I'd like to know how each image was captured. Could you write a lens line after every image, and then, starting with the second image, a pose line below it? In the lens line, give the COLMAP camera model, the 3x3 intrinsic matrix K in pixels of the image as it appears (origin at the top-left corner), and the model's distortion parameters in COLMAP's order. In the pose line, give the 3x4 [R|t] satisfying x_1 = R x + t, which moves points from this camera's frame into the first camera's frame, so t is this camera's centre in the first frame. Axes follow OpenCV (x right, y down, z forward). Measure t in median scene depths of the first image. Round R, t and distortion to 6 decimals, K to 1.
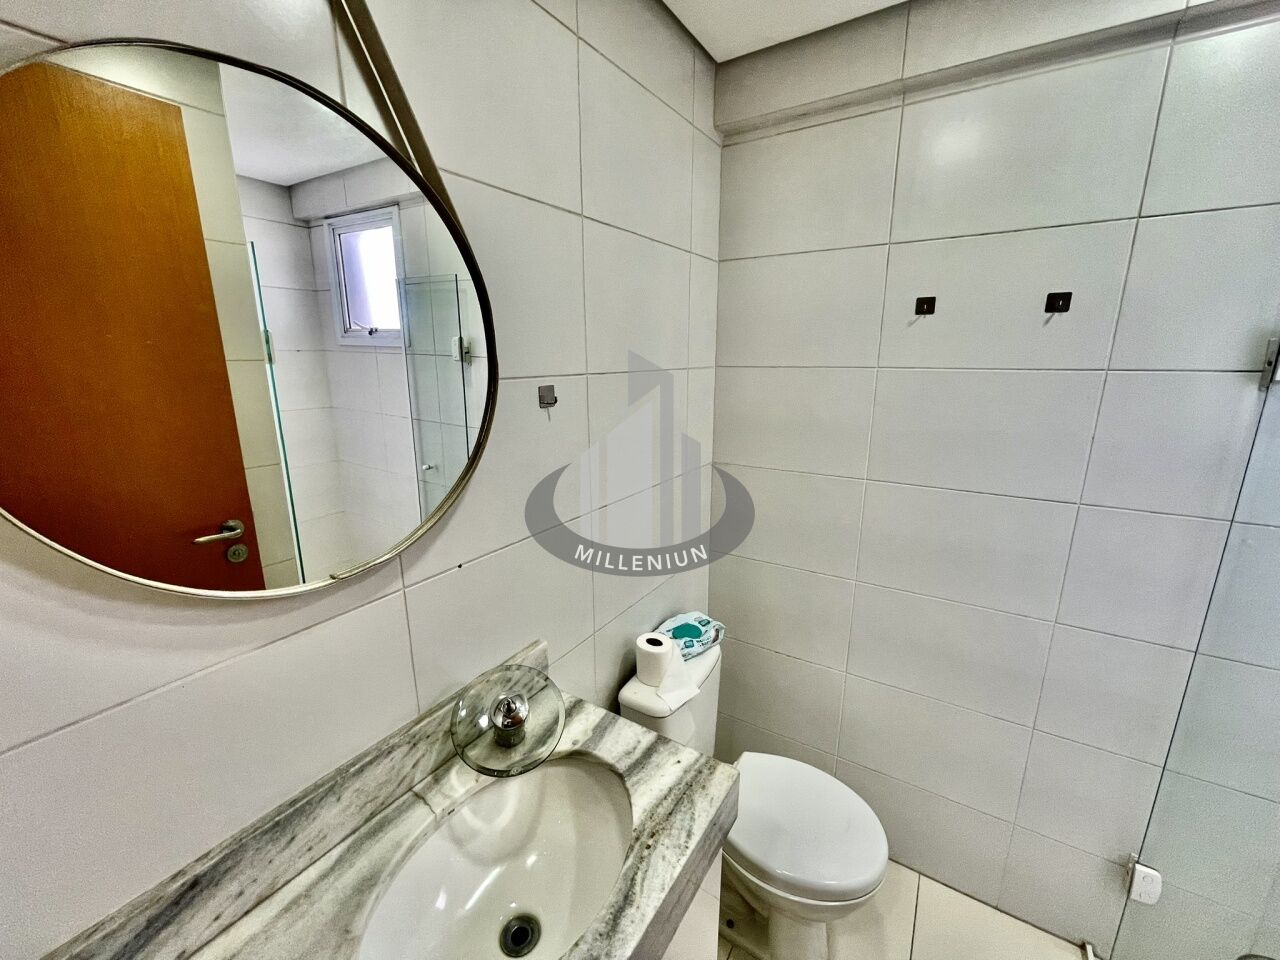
lens RADIAL K [[519.0, 0, 639.3], [0, 519.0, 479.6], [0, 0, 1]] dist [0.008186, -0.004670]
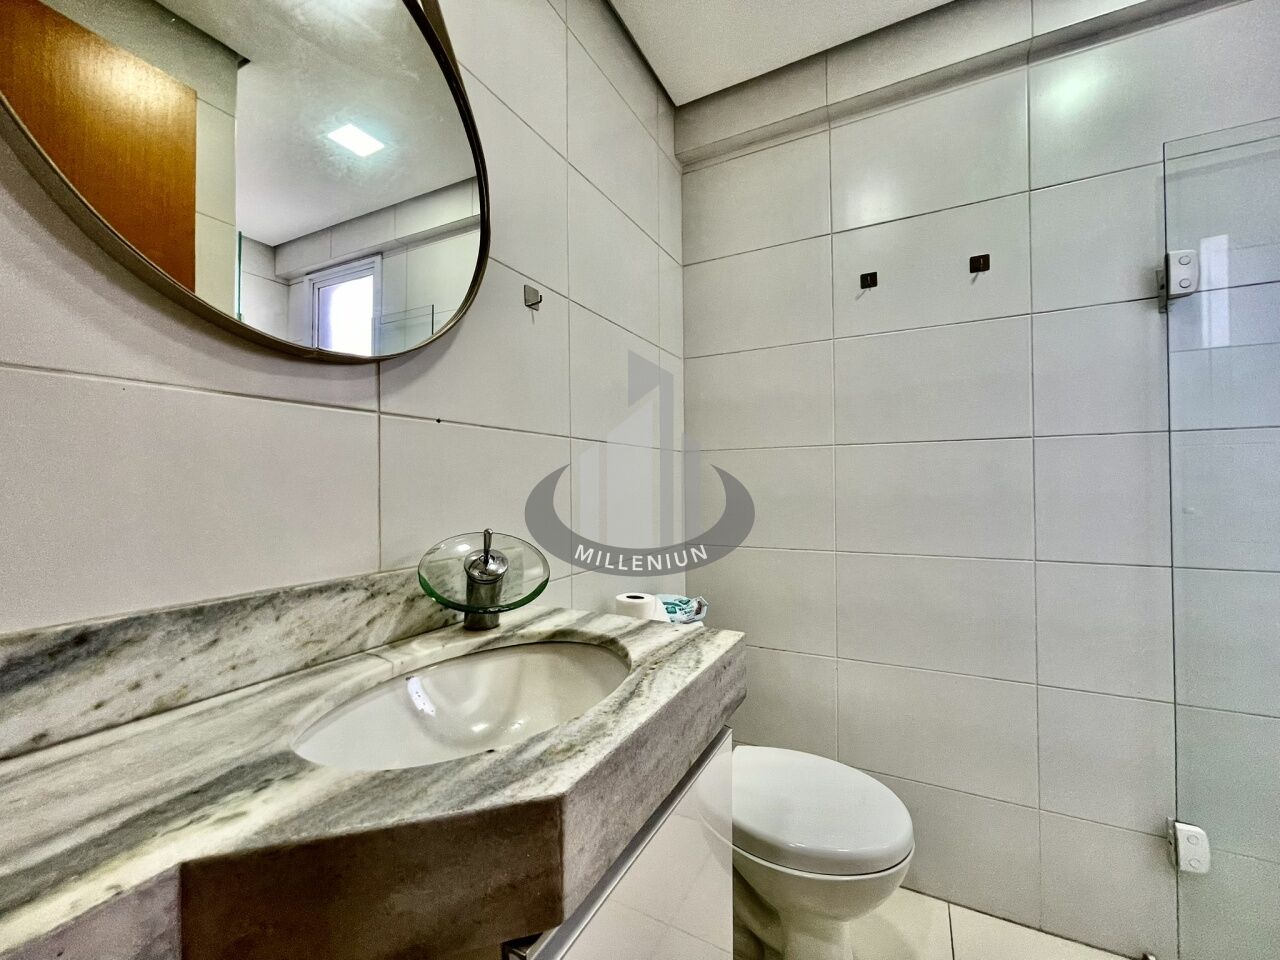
lens RADIAL K [[519.5, 0, 638.1], [0, 519.5, 482.3], [0, 0, 1]] dist [-0.002690, -0.000077]
pose [[0.996552, -0.005173, 0.082804, -0.058546], [0.025296, 0.969475, -0.243883, 0.482706], [-0.079015, 0.245137, 0.966263, 0.084460]]
